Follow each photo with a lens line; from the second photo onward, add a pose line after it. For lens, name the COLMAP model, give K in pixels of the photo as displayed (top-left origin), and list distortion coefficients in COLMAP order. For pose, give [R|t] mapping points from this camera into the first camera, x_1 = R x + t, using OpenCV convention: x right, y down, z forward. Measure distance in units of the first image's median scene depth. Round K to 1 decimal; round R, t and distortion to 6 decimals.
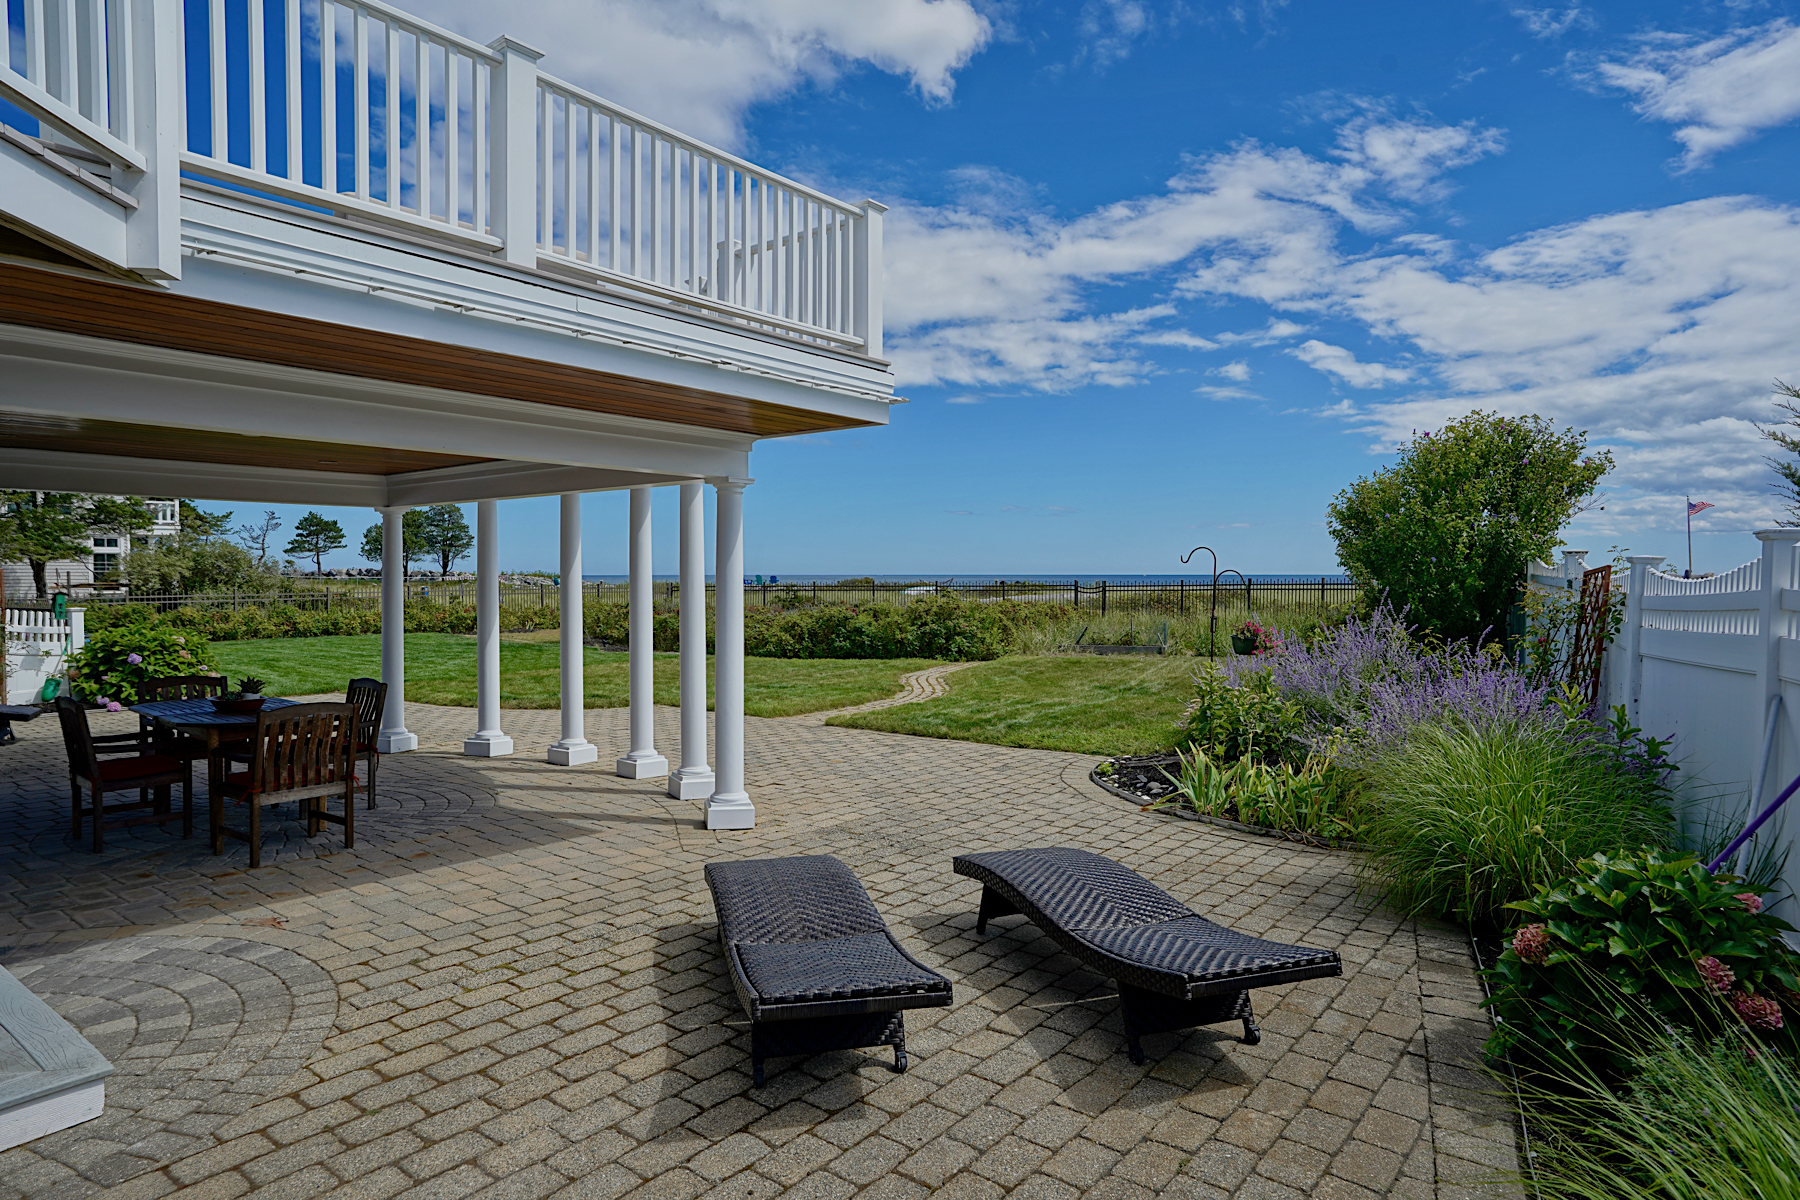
lens RADIAL K [[1023.6, 0, 905.7], [0, 1023.6, 595.9], [0, 0, 1]] dist [0.000758, -0.000311]
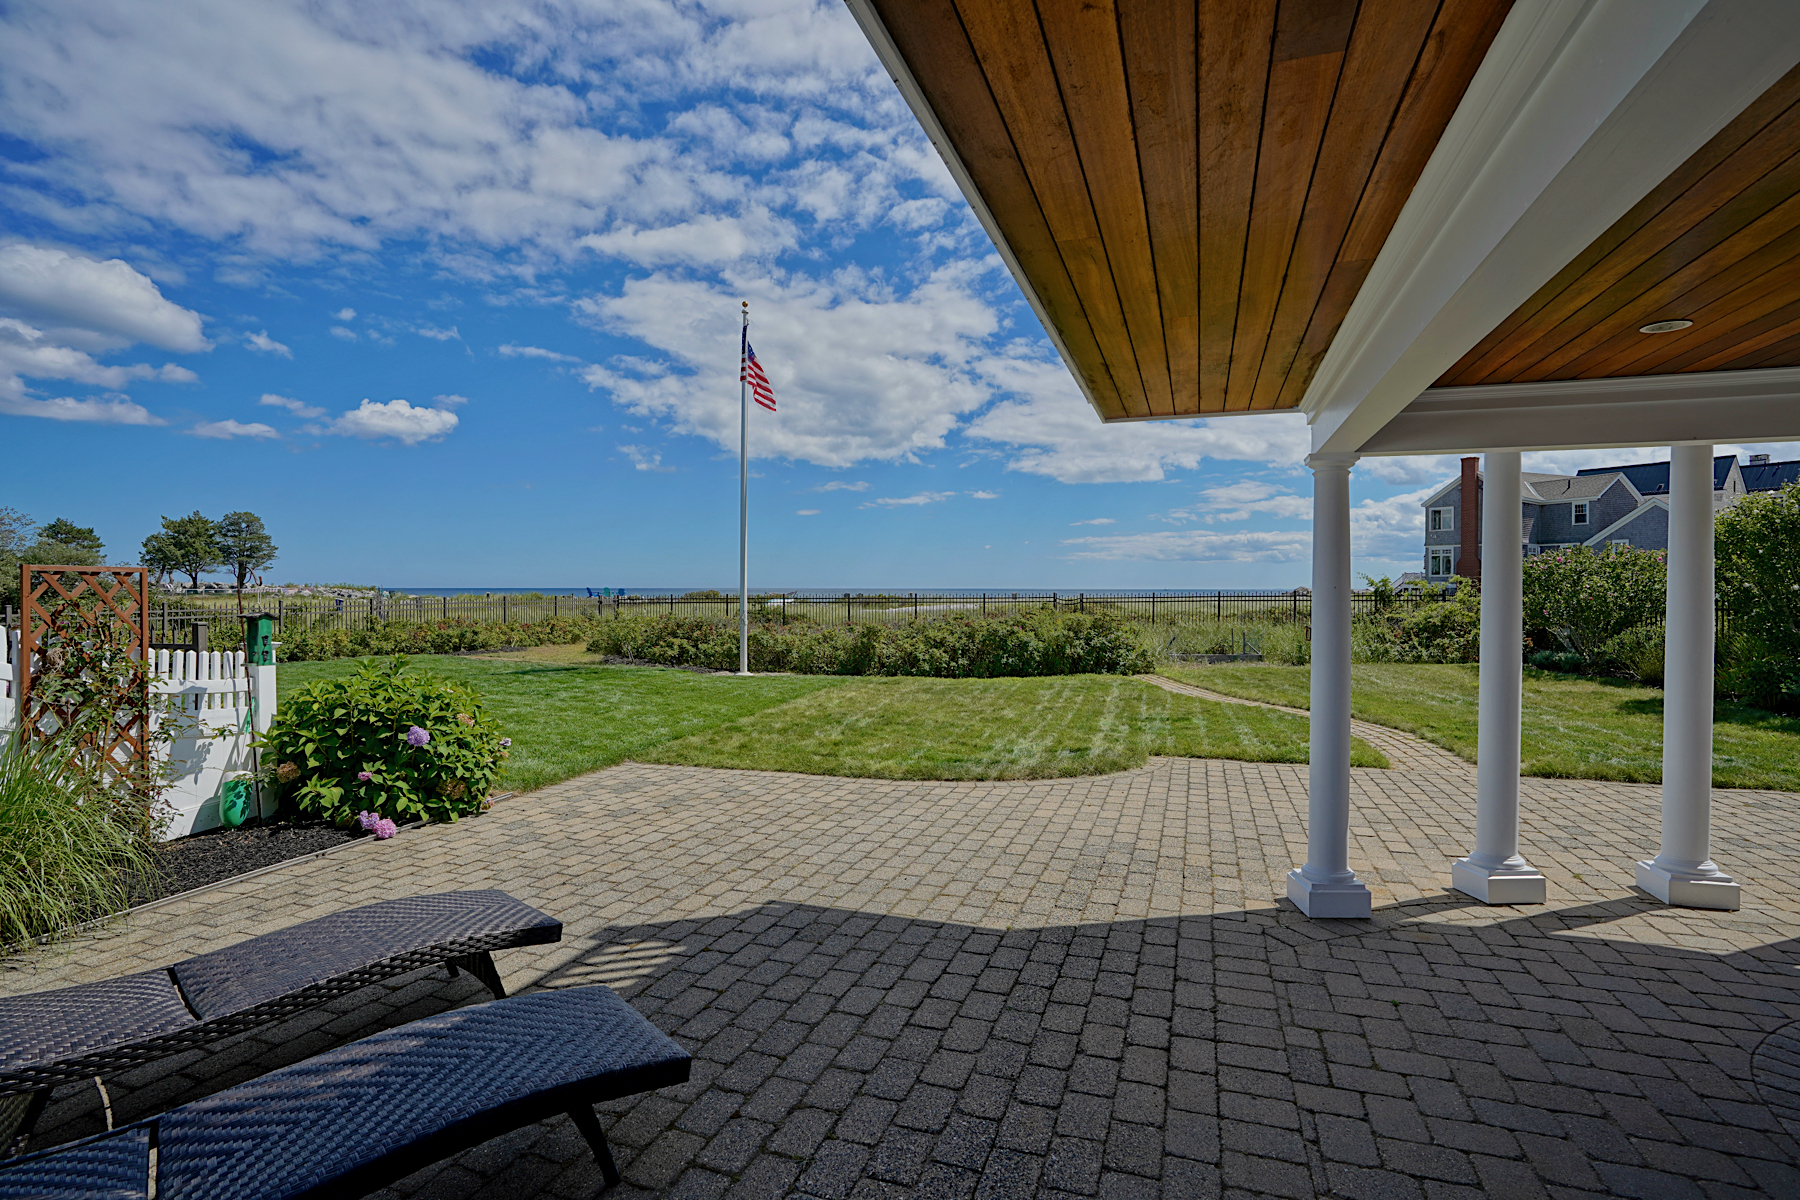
lens RADIAL K [[833.4, 0, 902.0], [0, 833.4, 601.1], [0, 0, 1]] dist [-0.063799, 0.021676]
pose [[0.946733, -0.001834, 0.322014, -0.345219], [0.003723, 0.999979, -0.005251, -0.003285], [-0.321998, 0.006170, 0.946720, 0.271606]]
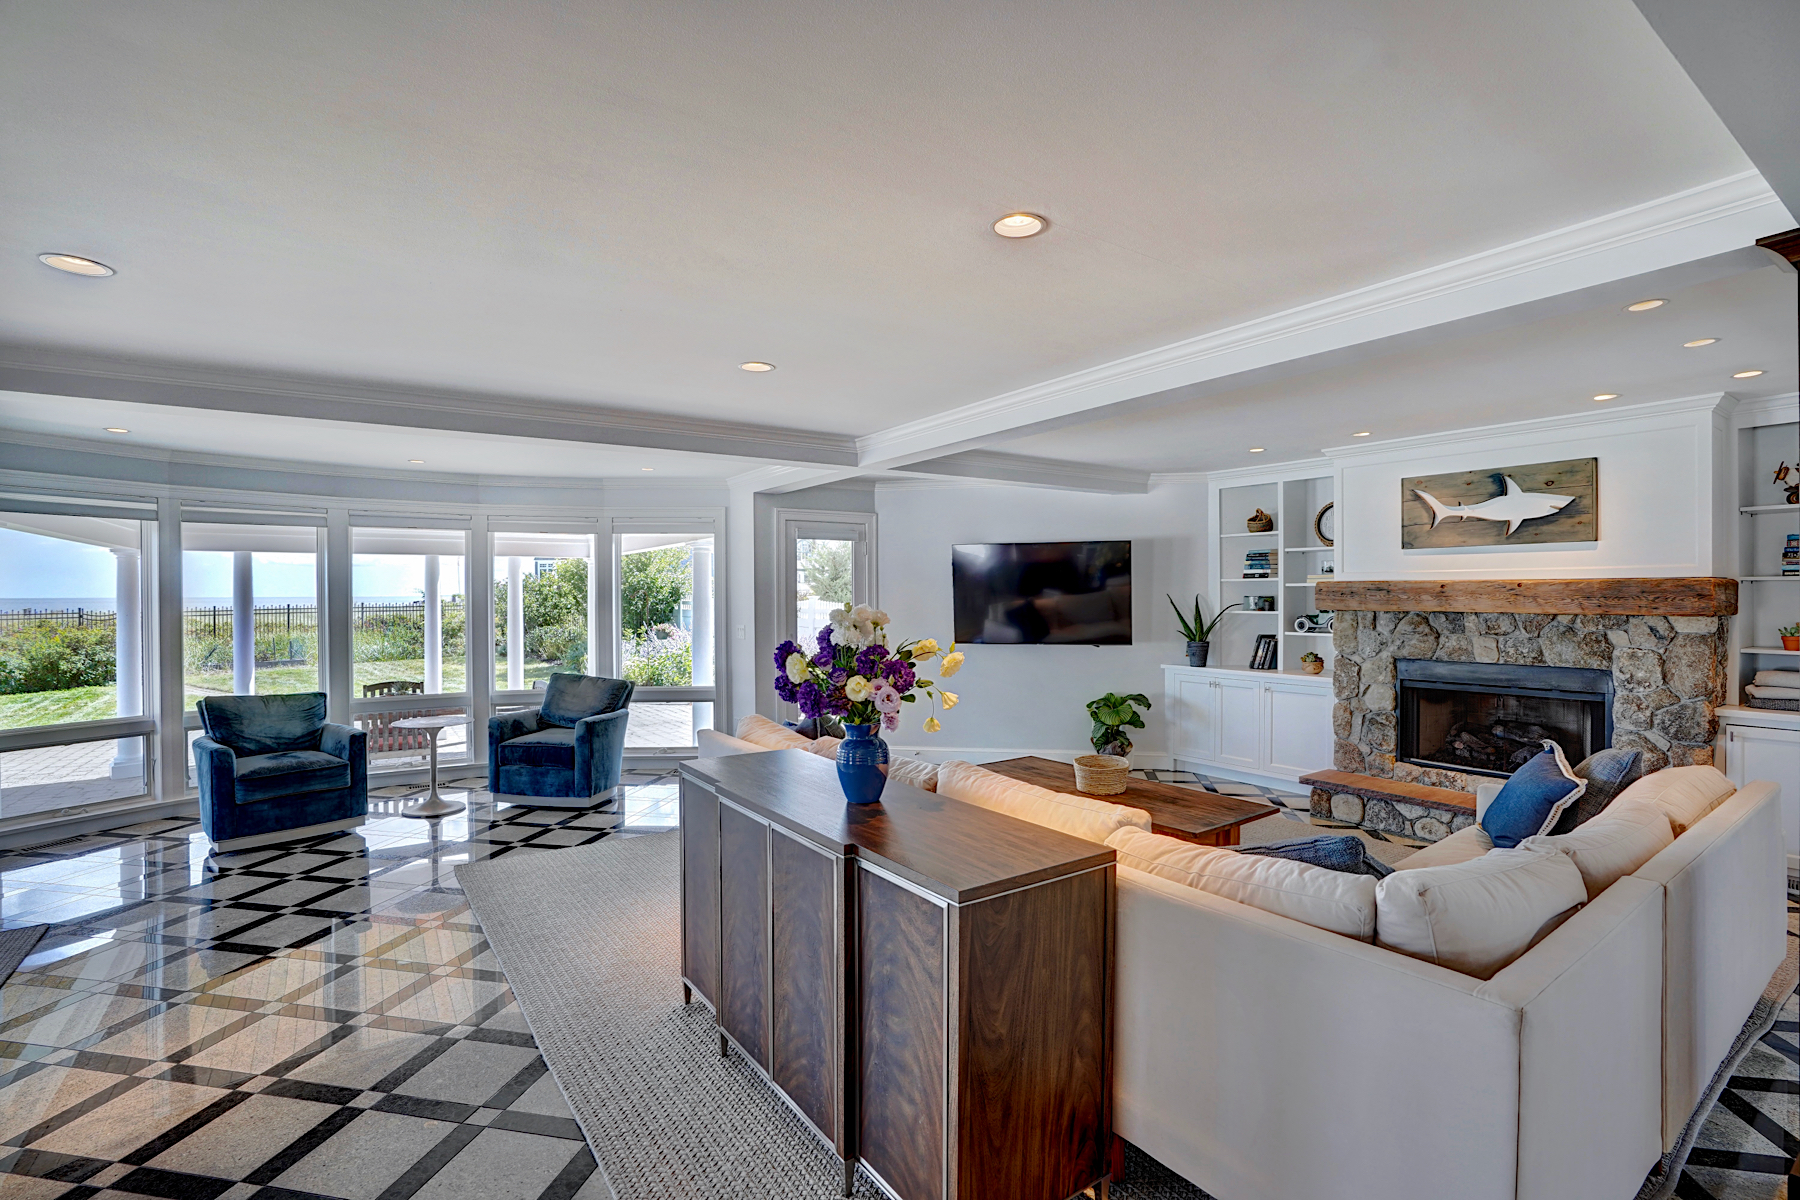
lens RADIAL K [[833.4, 0, 907.2], [0, 833.4, 594.9], [0, 0, 1]] dist [-0.063799, 0.021676]
pose [[0.299500, -0.001613, 0.954095, -0.428025], [0.023281, 0.999713, -0.005618, -0.005708], [-0.953812, 0.023895, 0.299451, -0.010142]]
